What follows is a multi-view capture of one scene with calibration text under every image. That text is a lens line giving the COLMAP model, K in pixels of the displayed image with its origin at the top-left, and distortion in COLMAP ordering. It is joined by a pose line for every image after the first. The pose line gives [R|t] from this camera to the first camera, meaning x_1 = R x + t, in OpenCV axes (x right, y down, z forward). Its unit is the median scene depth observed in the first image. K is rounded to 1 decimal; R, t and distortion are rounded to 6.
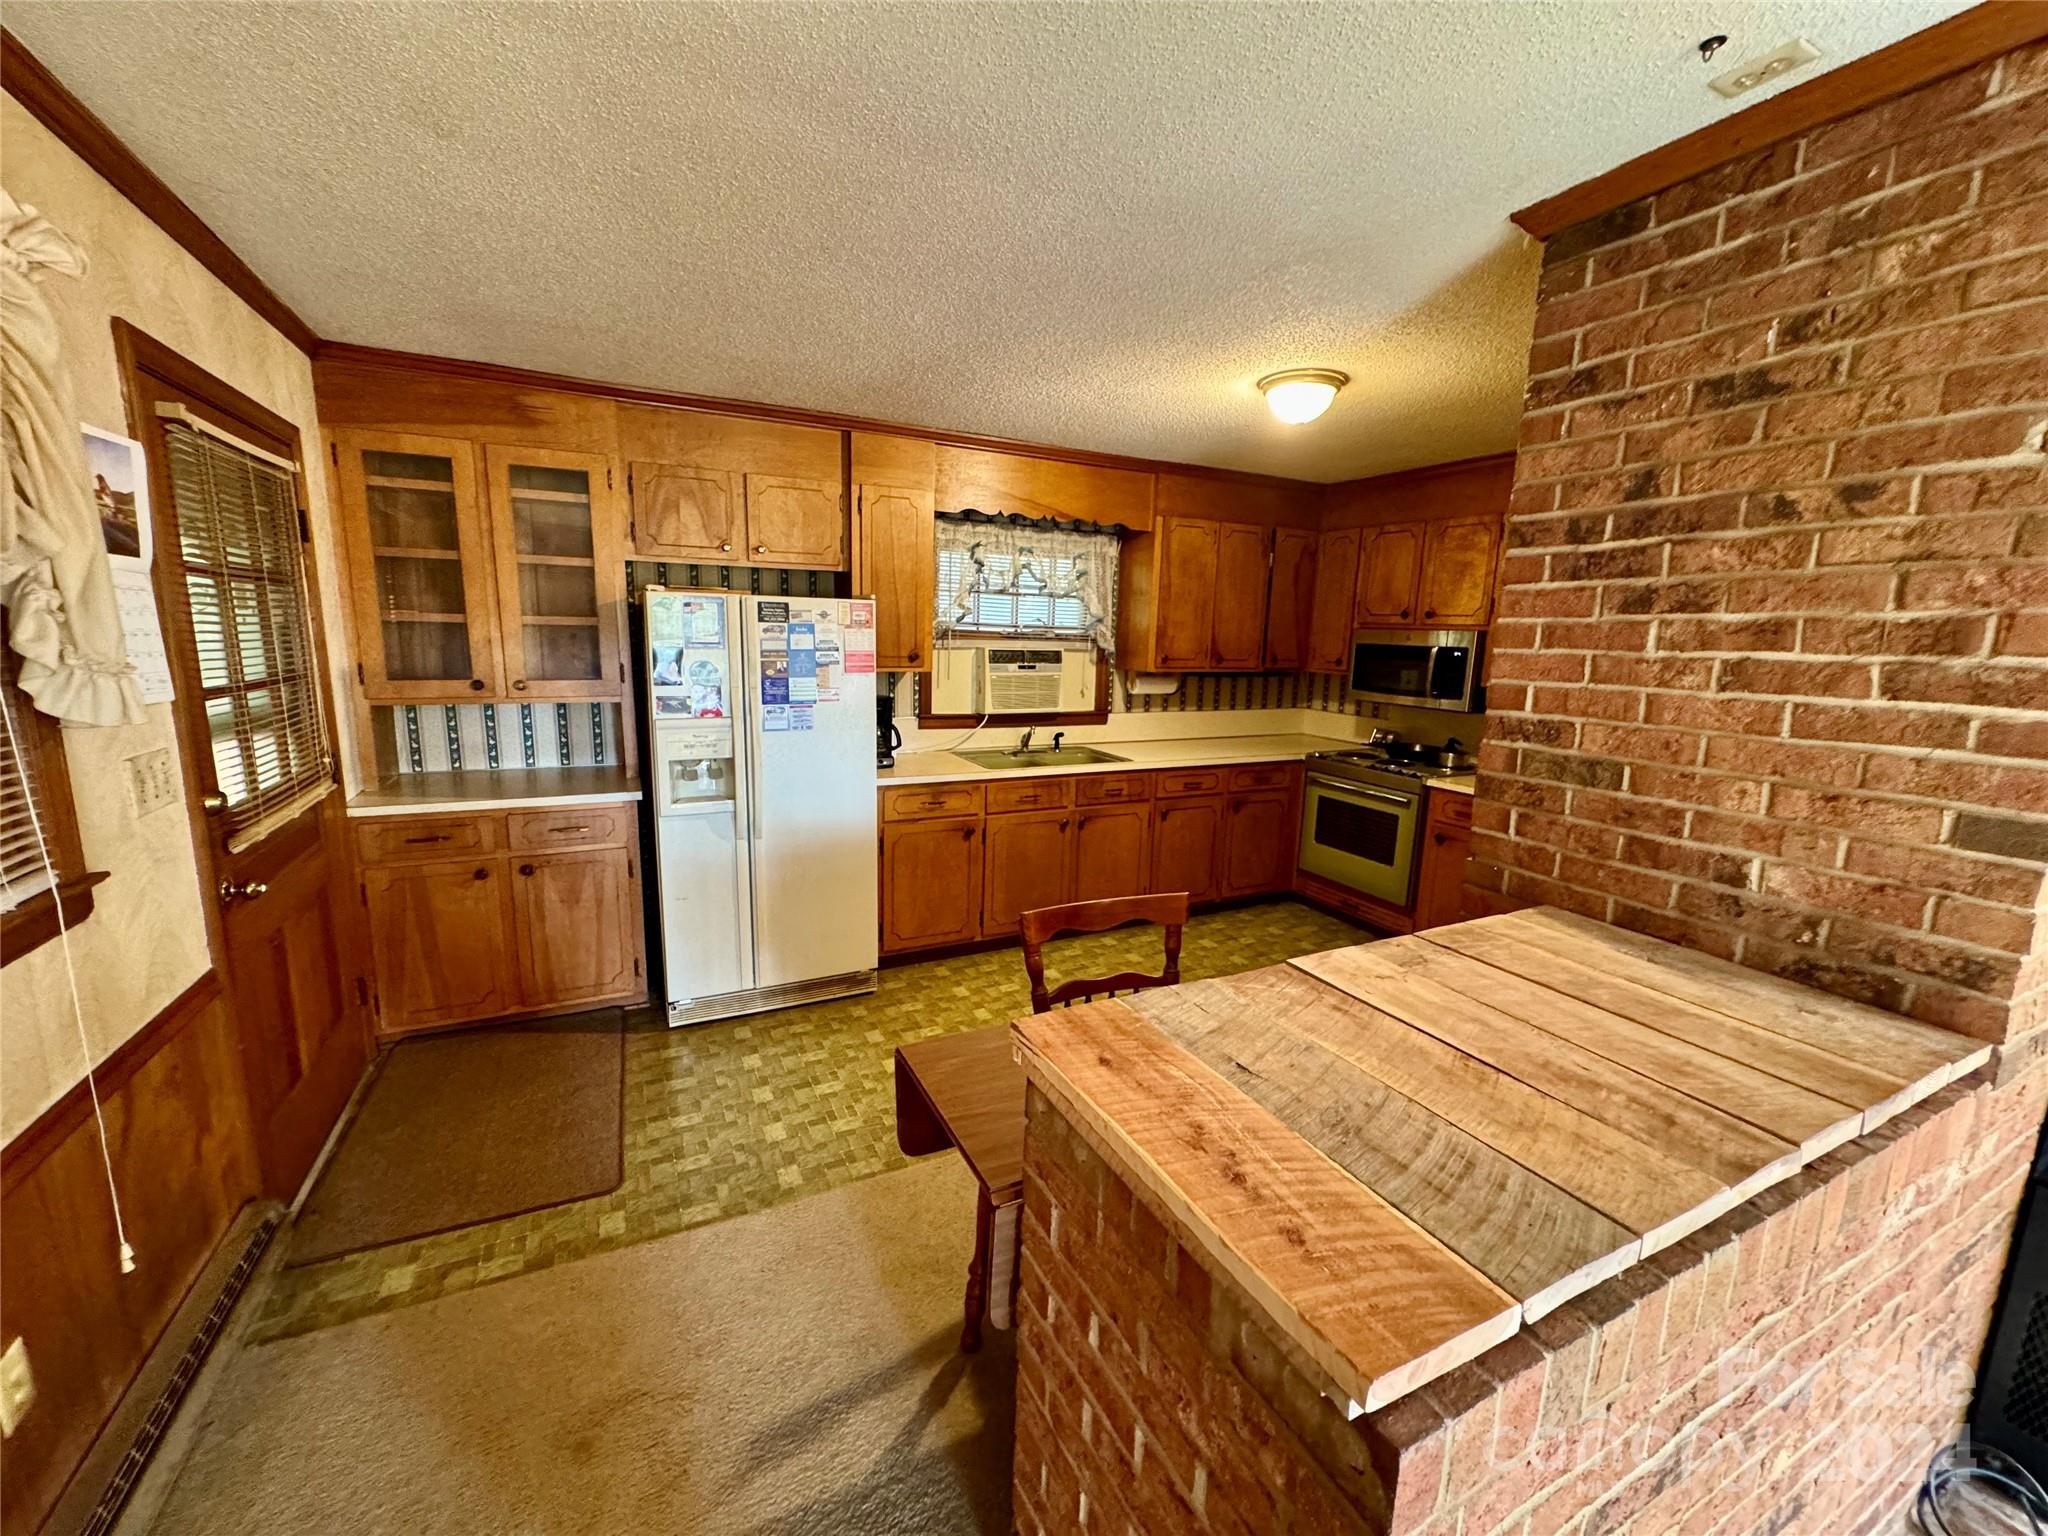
lens RADIAL K [[809.8, 0, 1021.3], [0, 809.8, 770.1], [0, 0, 1]] dist [-0.002076, -0.000055]
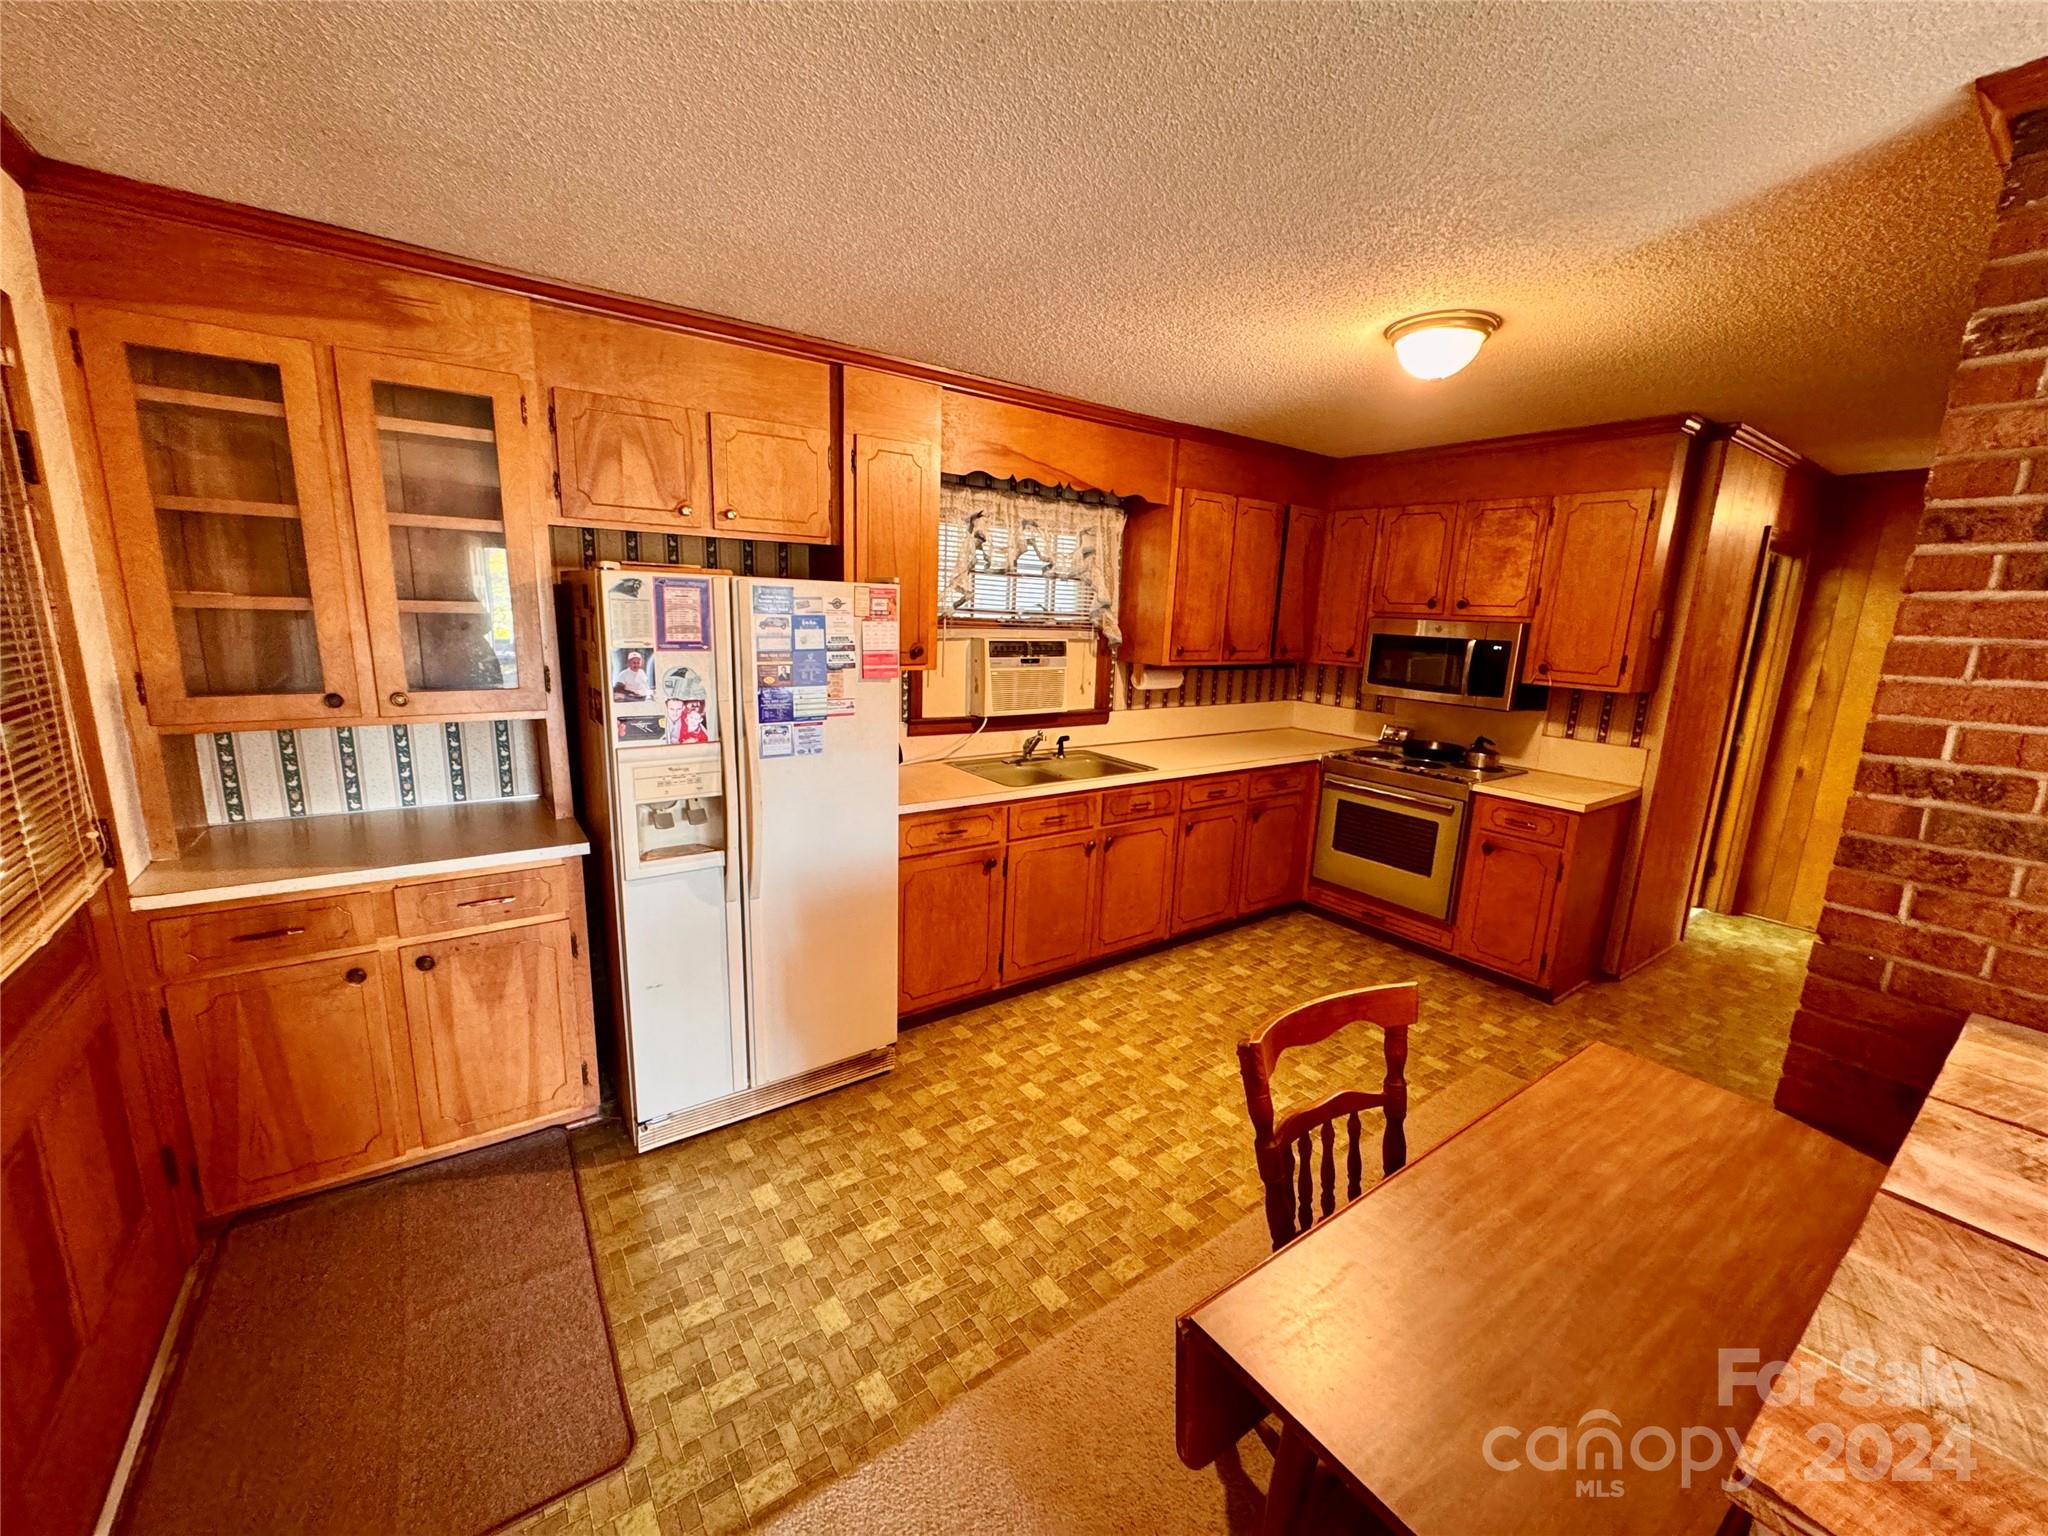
lens RADIAL K [[809.8, 0, 1021.3], [0, 809.8, 770.1], [0, 0, 1]] dist [-0.002076, -0.000055]
pose [[0.987275, -0.022644, 0.157403, -0.179513], [0.017490, 0.999267, 0.034048, -0.052986], [-0.158058, -0.030862, 0.986947, 0.196948]]
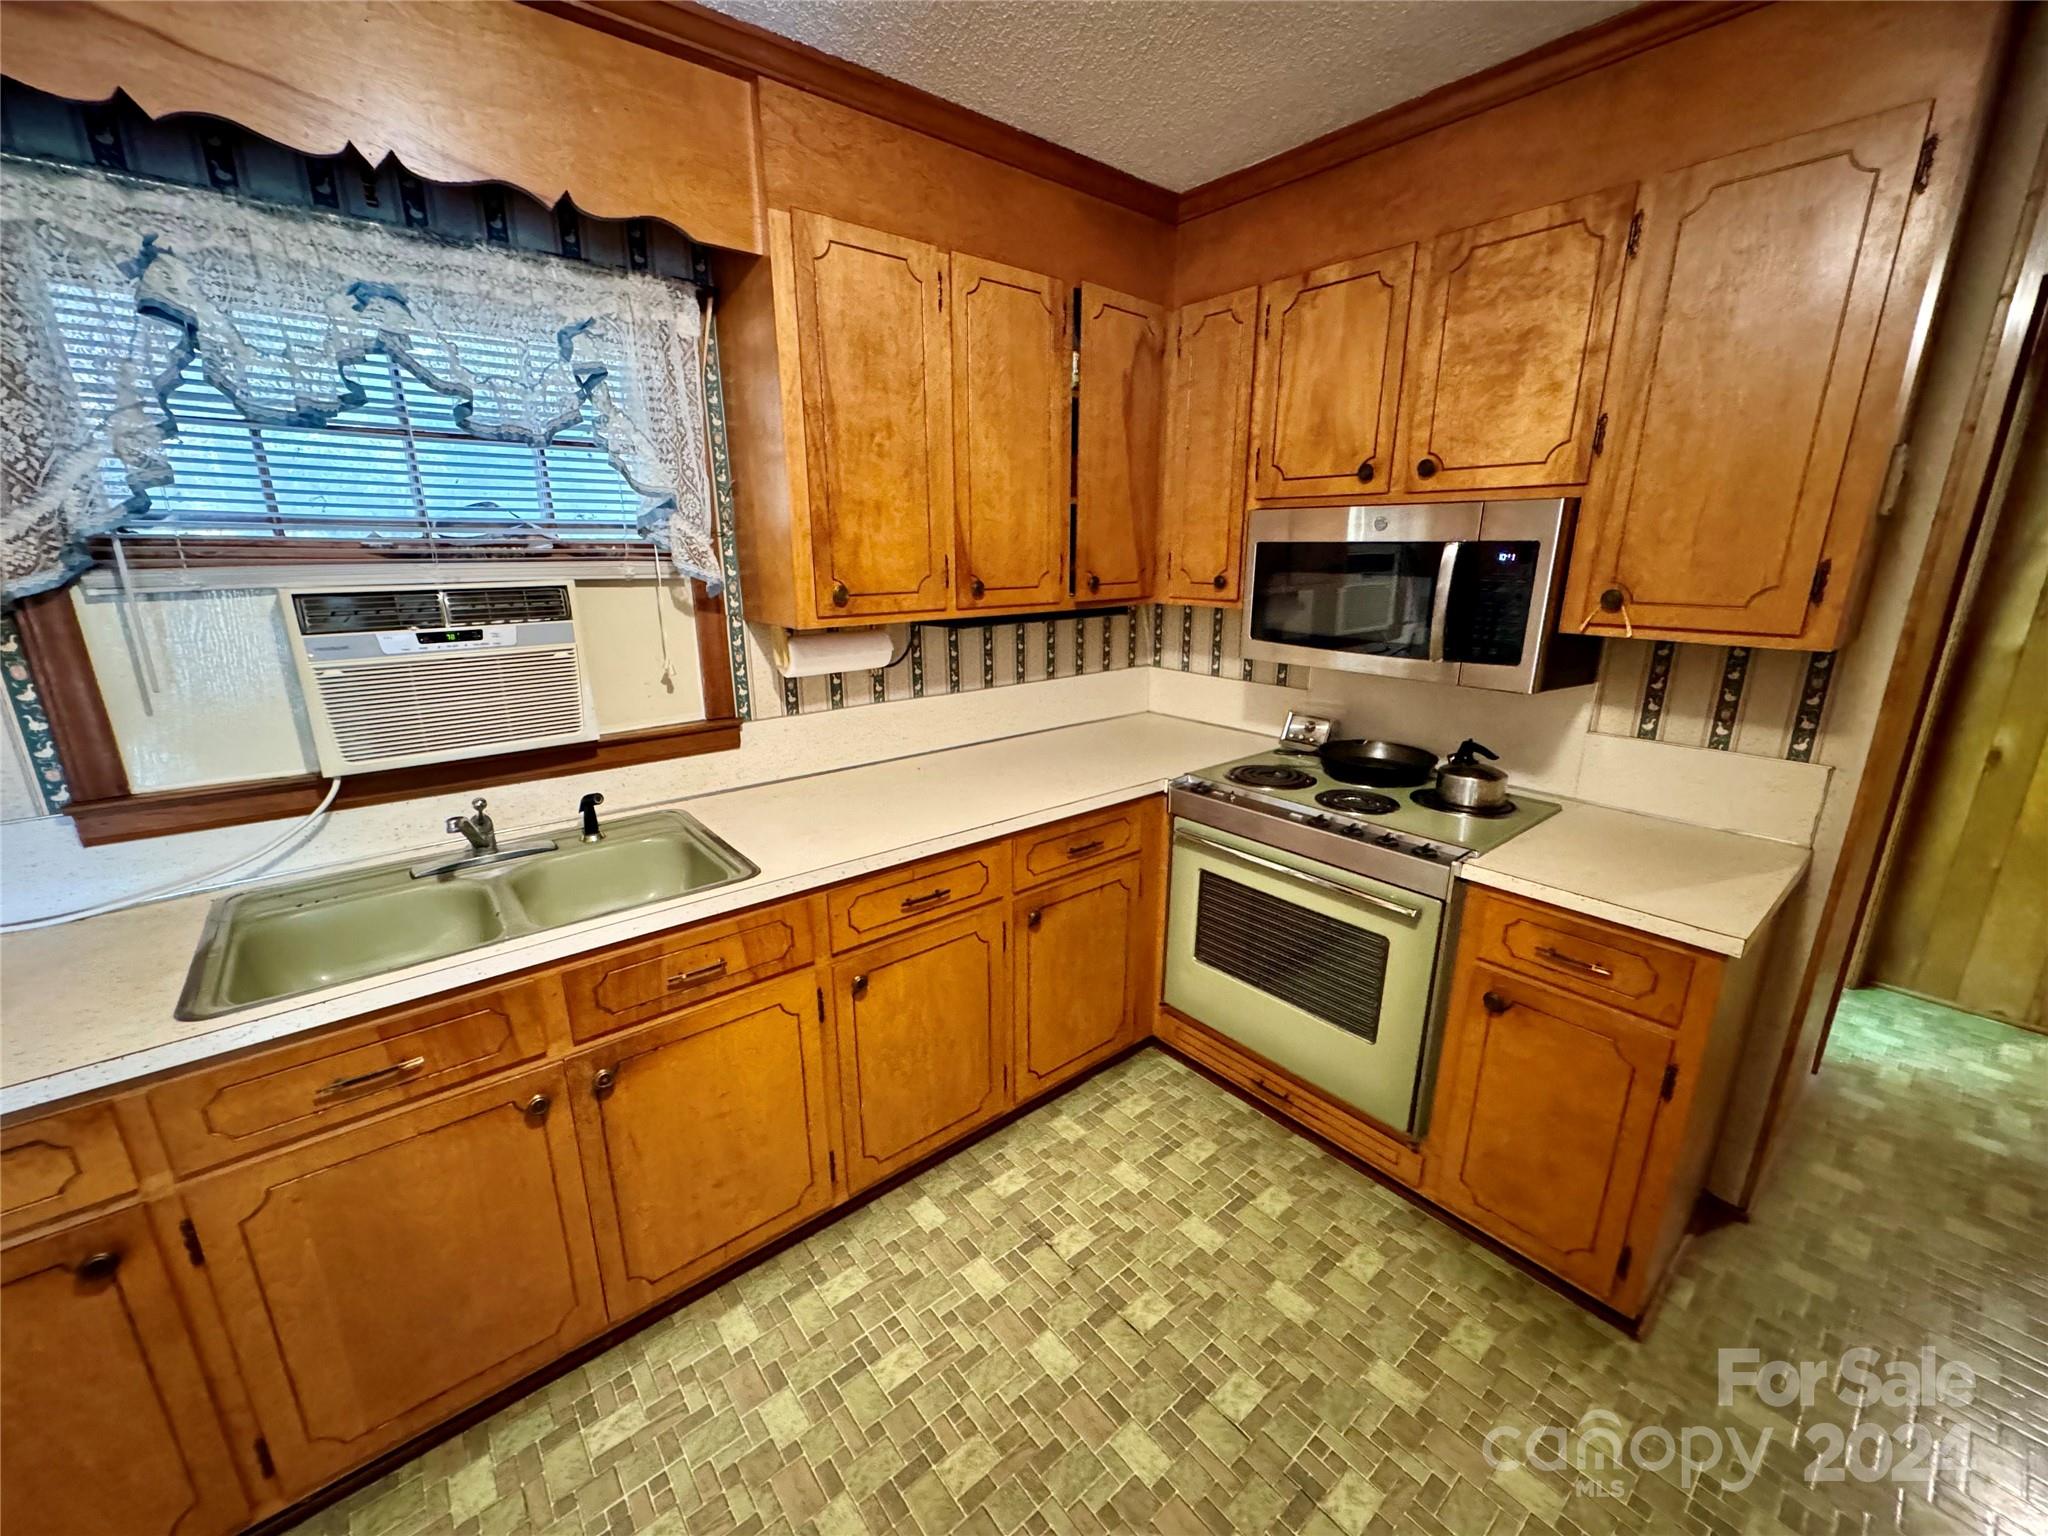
lens RADIAL K [[809.8, 0, 1021.3], [0, 809.8, 770.1], [0, 0, 1]] dist [-0.002076, -0.000055]
pose [[0.975283, -0.088998, 0.202244, 0.230885], [0.068473, 0.991971, 0.106323, -0.113470], [-0.210083, -0.089846, 0.973547, 0.750605]]
